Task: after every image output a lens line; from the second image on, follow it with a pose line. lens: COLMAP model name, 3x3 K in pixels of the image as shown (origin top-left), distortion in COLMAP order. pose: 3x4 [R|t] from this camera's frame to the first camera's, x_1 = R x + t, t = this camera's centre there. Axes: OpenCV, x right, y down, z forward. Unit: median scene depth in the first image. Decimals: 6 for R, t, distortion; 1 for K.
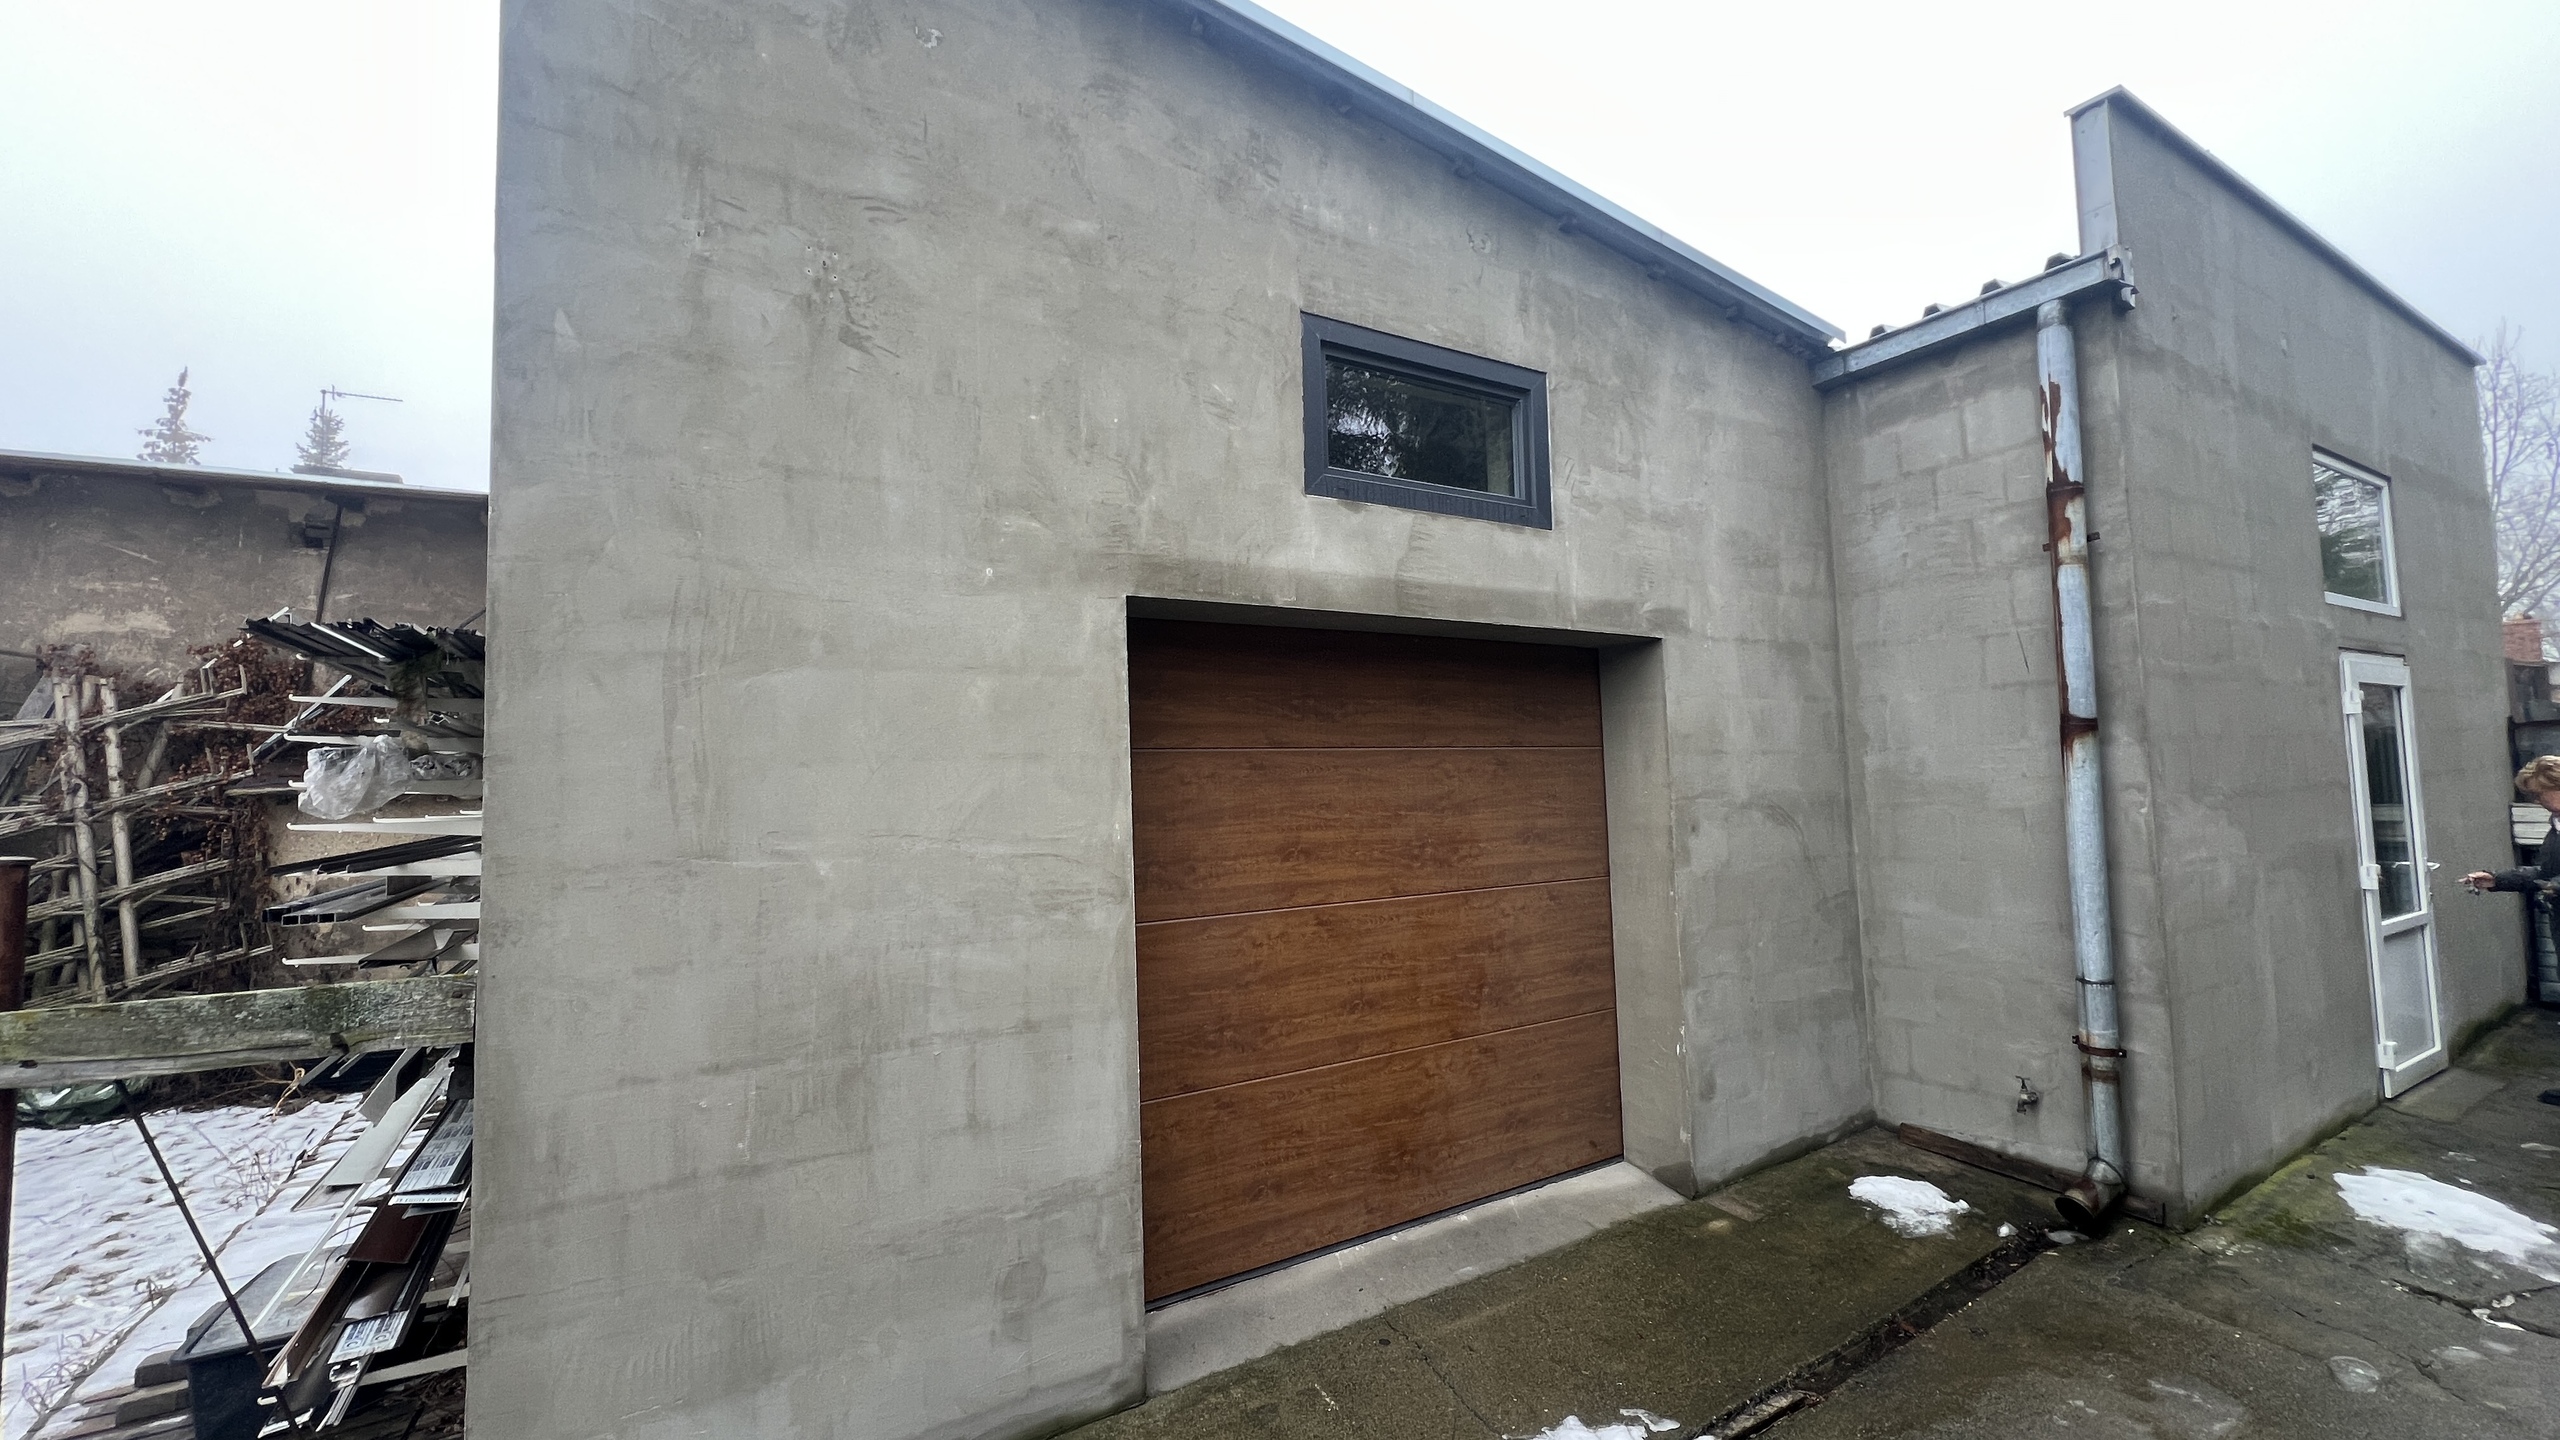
lens RADIAL K [[1019.9, 0, 1274.7], [0, 1019.9, 713.1], [0, 0, 1]] dist [-0.002203, 0.000658]
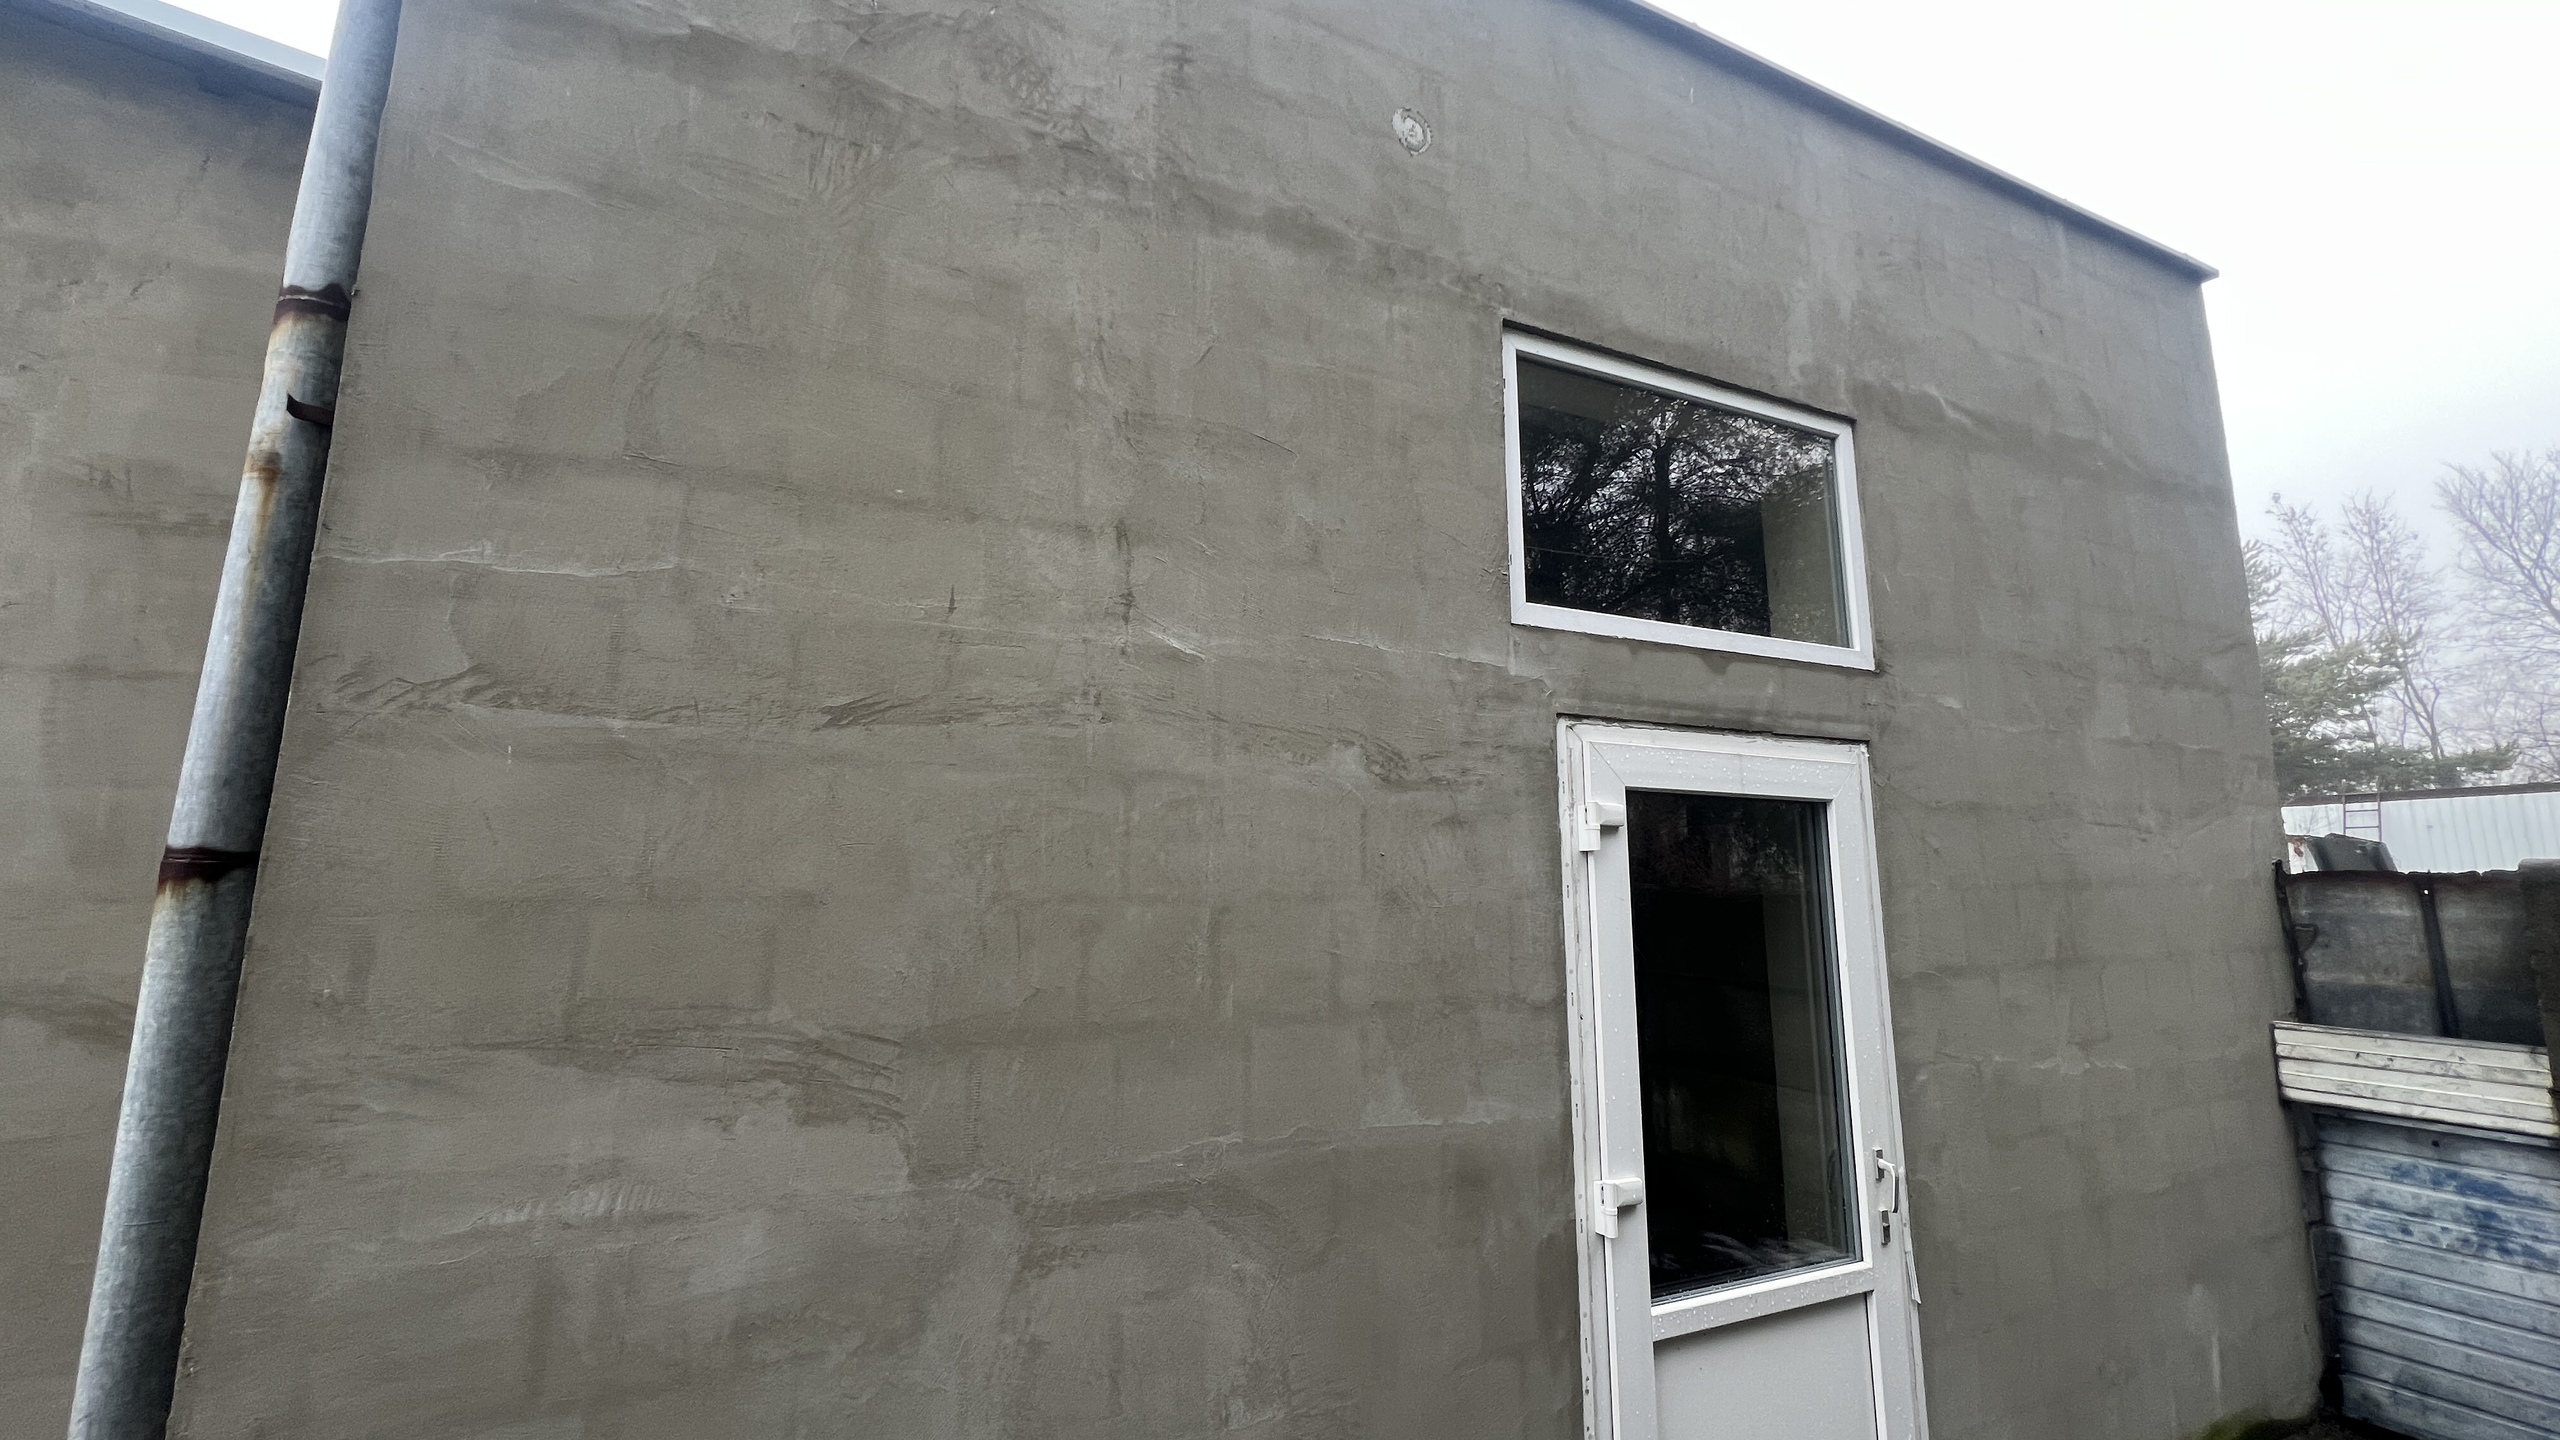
lens RADIAL K [[1019.9, 0, 1274.7], [0, 1019.9, 713.1], [0, 0, 1]] dist [-0.002203, 0.000658]
pose [[0.993632, 0.014458, -0.111747, 1.322180], [-0.025075, 0.995238, -0.094193, -0.021593], [0.109853, 0.096395, 0.989263, 0.682019]]
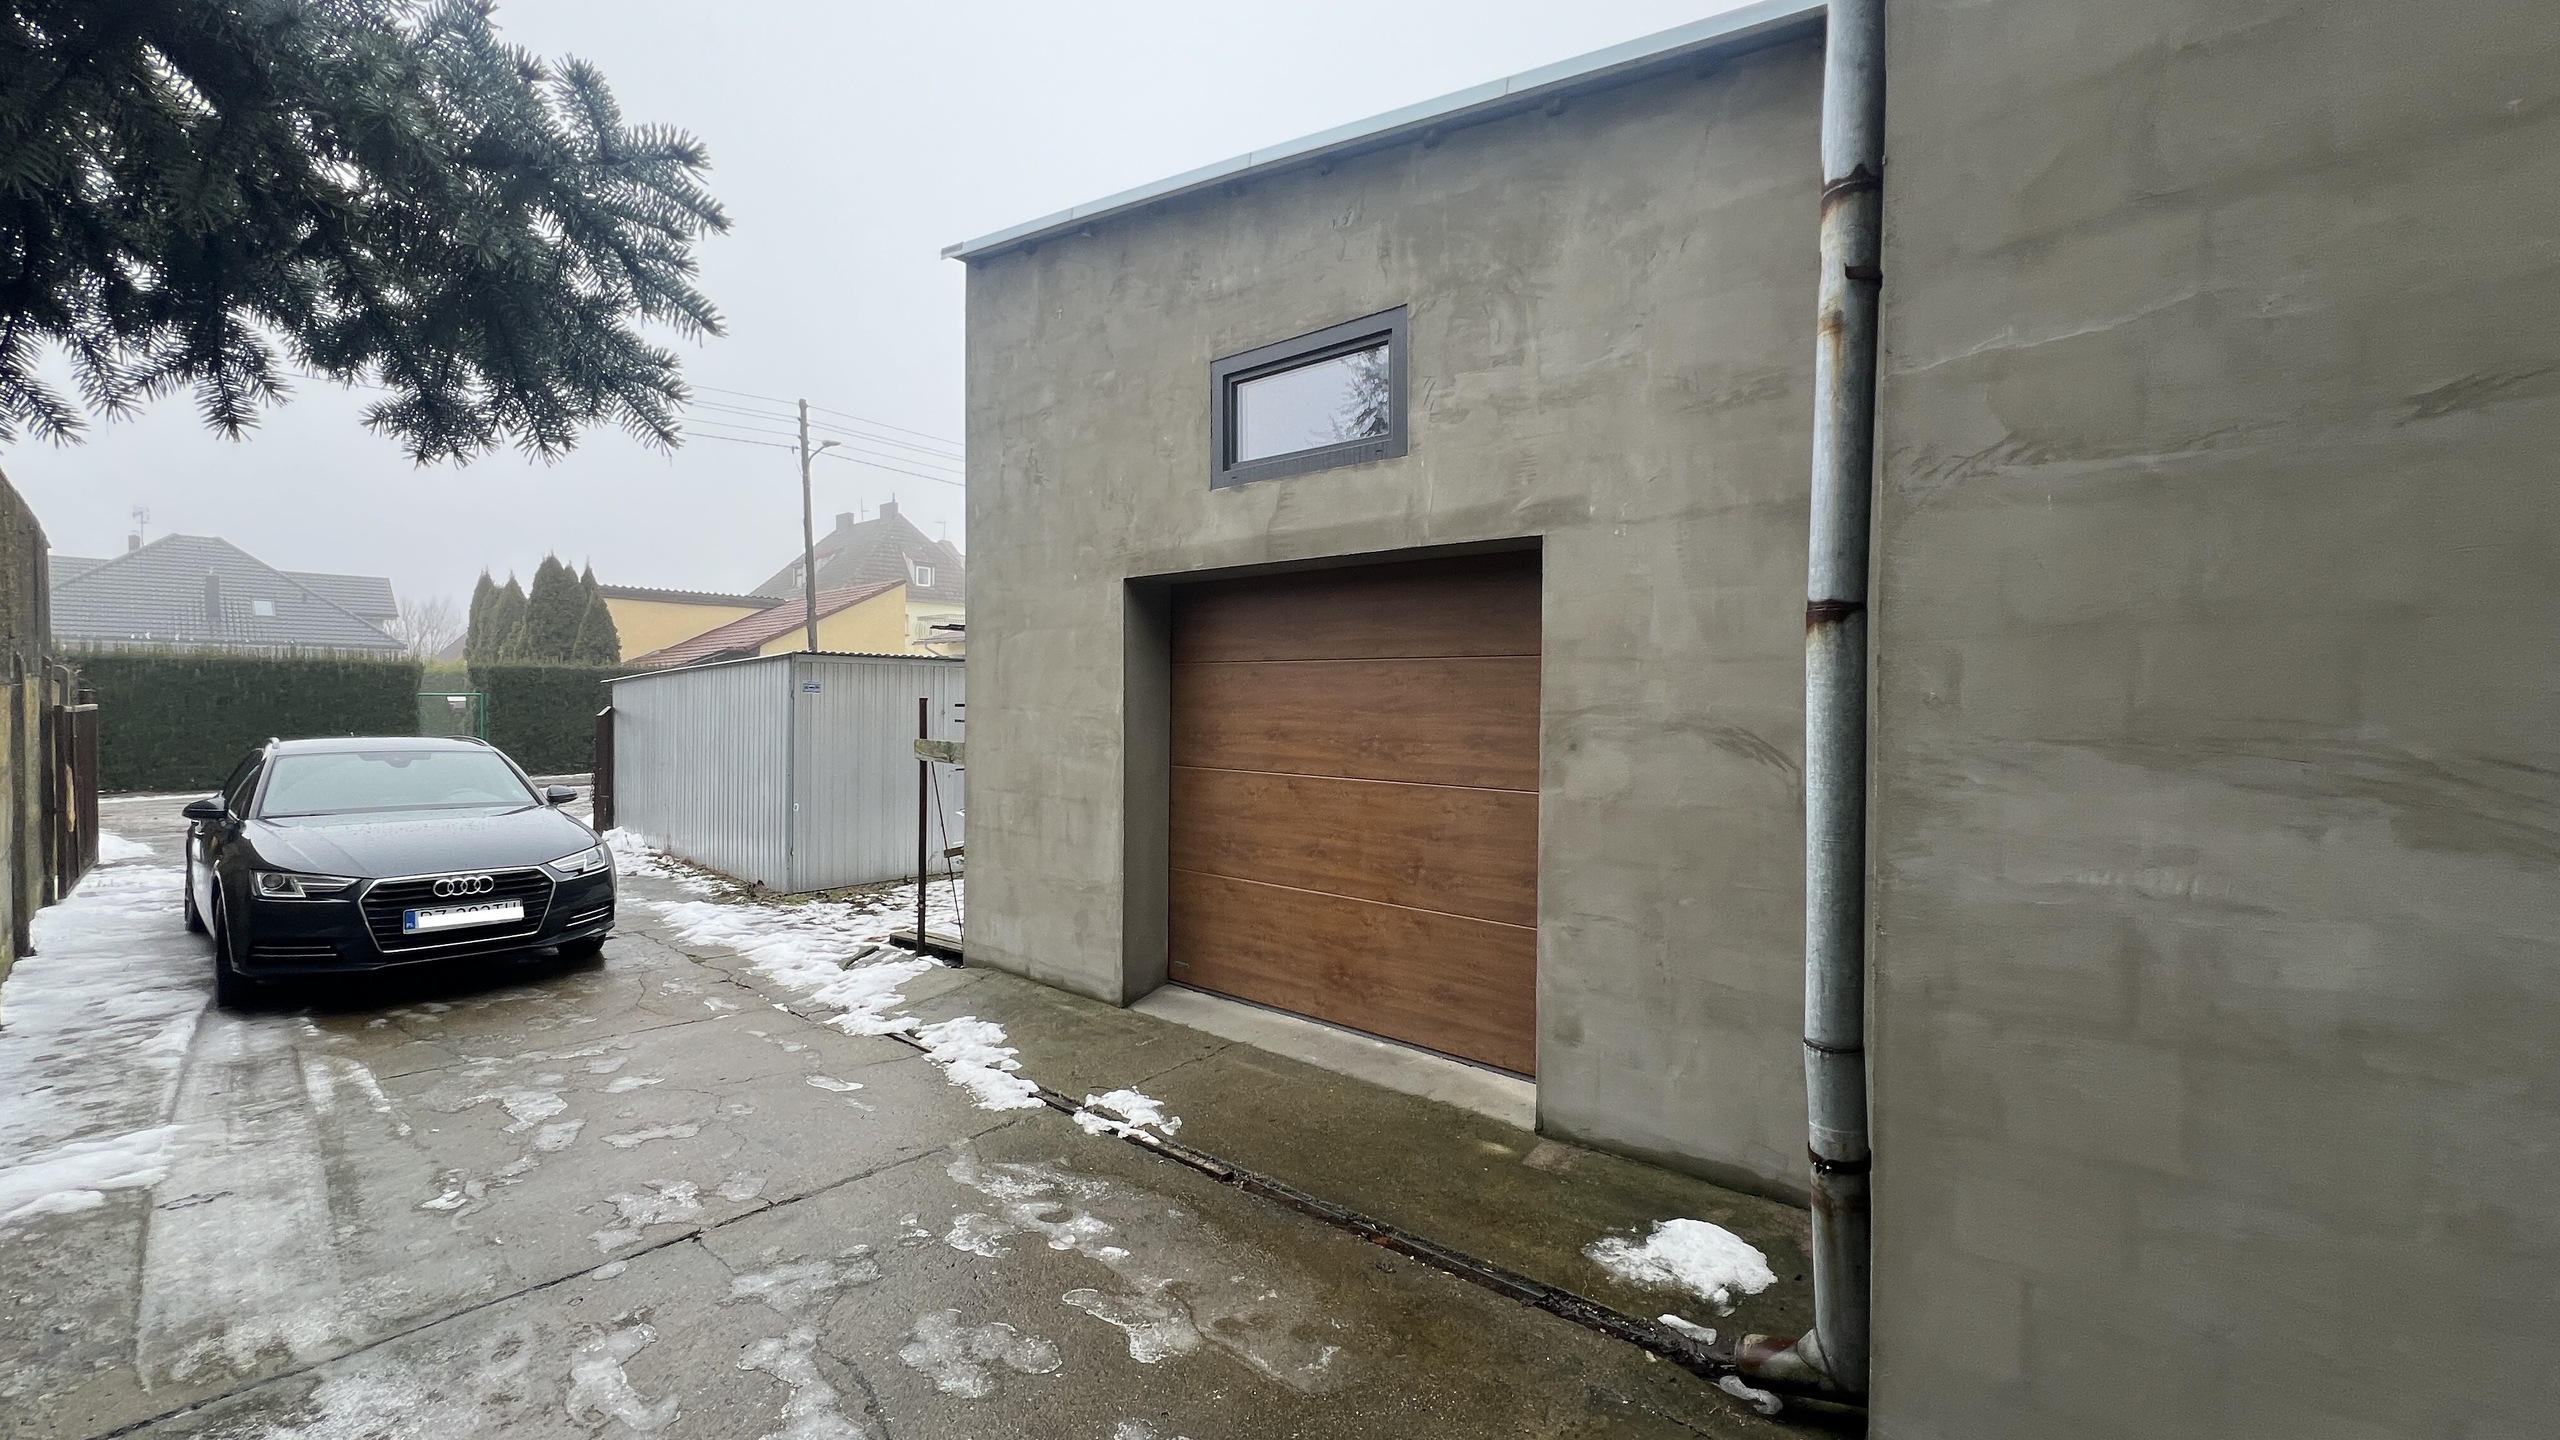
lens RADIAL K [[1019.9, 0, 1274.7], [0, 1019.9, 713.1], [0, 0, 1]] dist [-0.002203, 0.000658]
pose [[0.312013, 0.044371, -0.949041, 1.317821], [0.050165, 0.996746, 0.063093, 0.016961], [0.948753, -0.067294, 0.308772, 0.543957]]
